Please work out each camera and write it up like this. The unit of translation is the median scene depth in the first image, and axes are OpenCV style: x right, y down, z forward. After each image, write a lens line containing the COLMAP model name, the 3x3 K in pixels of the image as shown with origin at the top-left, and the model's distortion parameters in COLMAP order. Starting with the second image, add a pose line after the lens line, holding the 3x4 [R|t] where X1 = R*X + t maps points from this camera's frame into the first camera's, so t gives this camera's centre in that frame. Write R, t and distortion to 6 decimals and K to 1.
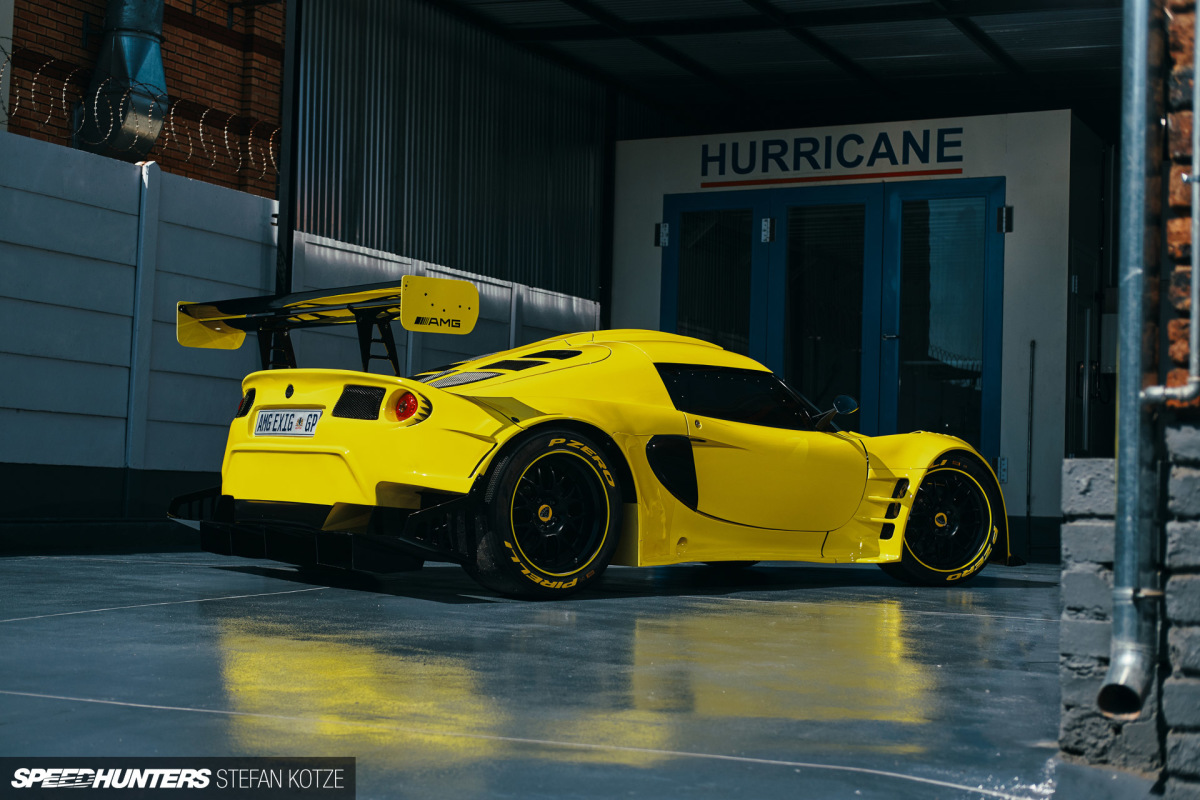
lens RADIAL K [[1835.0, 0, 600.0], [0, 1835.0, 400.0], [0, 0, 1]] dist [0.015484, 0.036407]
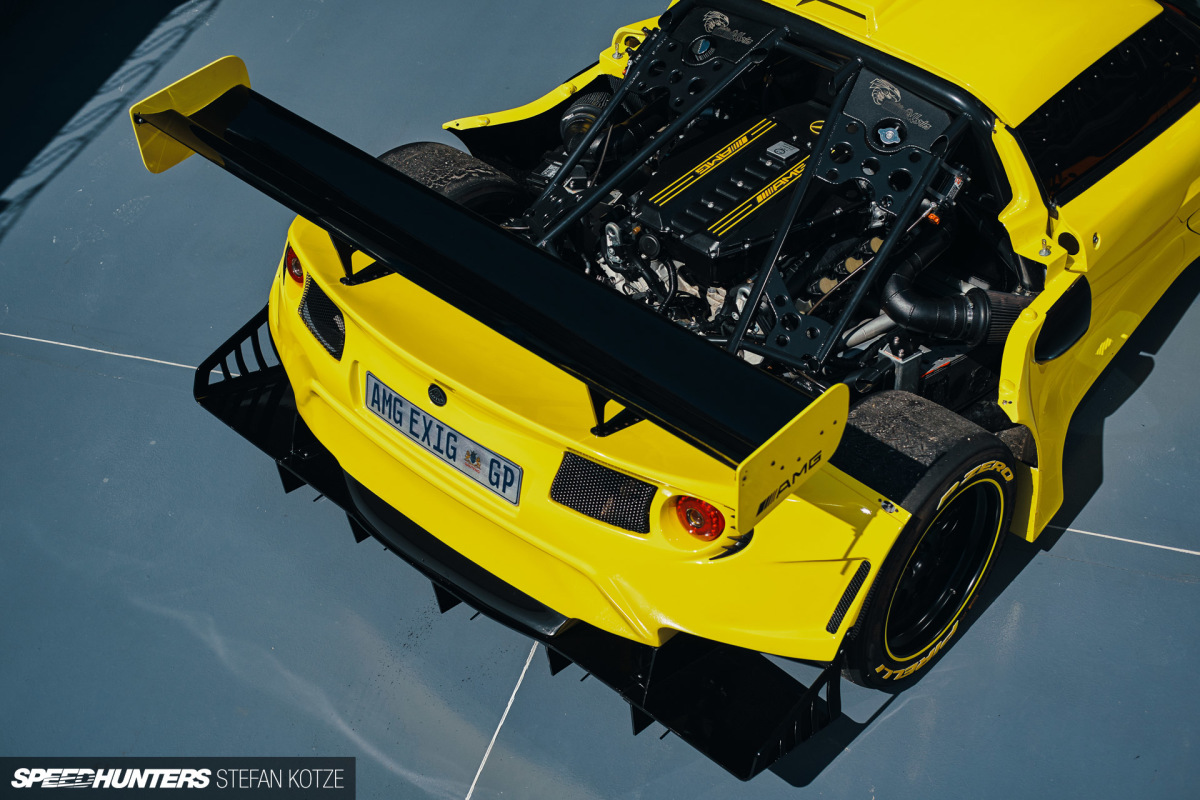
lens RADIAL K [[1844.0, 0, 600.0], [0, 1844.0, 400.0], [0, 0, 1]] dist [0.005427, -0.000525]
pose [[0.985371, -0.155843, 0.068967, -0.164489], [0.061570, 0.702895, 0.708624, -0.411256], [-0.158911, -0.694011, 0.702208, 0.616804]]
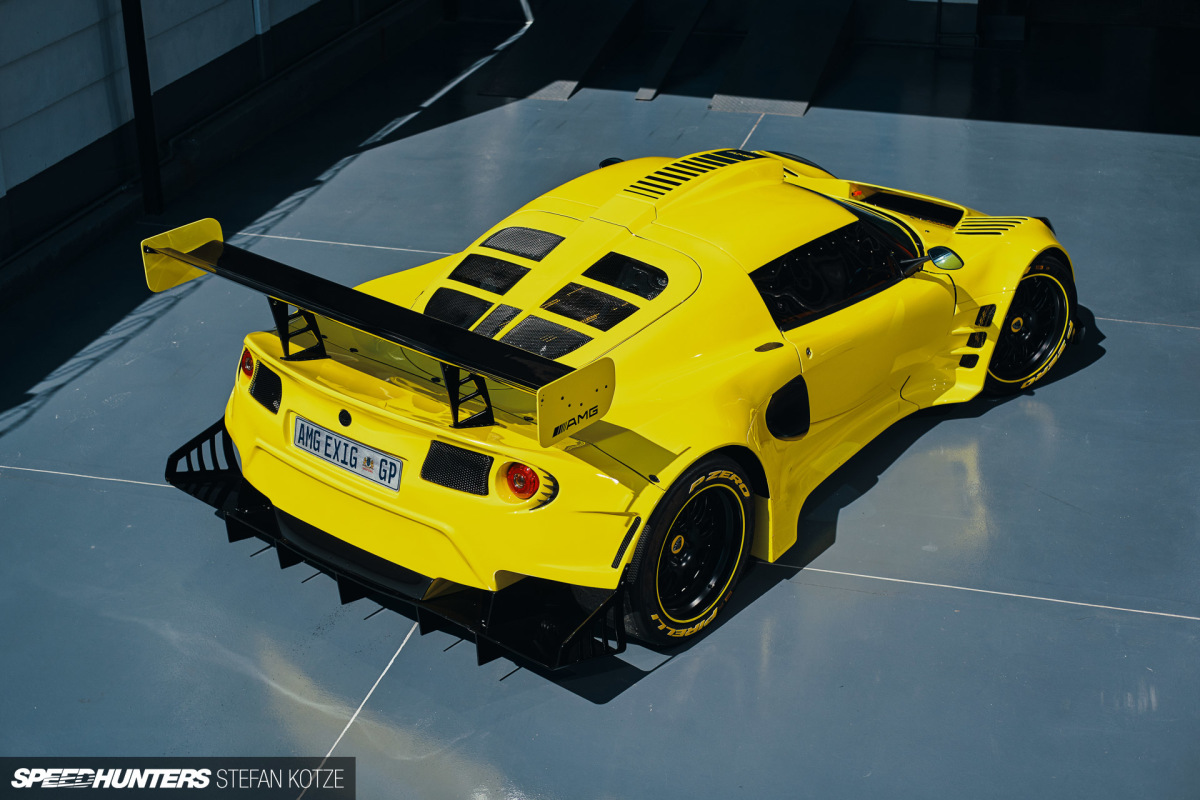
lens RADIAL K [[1835.0, 0, 600.0], [0, 1835.0, 400.0], [0, 0, 1]] dist [0.015484, 0.036407]
pose [[0.981175, -0.118865, 0.152207, -0.187014], [0.031845, 0.876936, 0.479551, -0.408273], [-0.190477, -0.465677, 0.864213, 0.293815]]
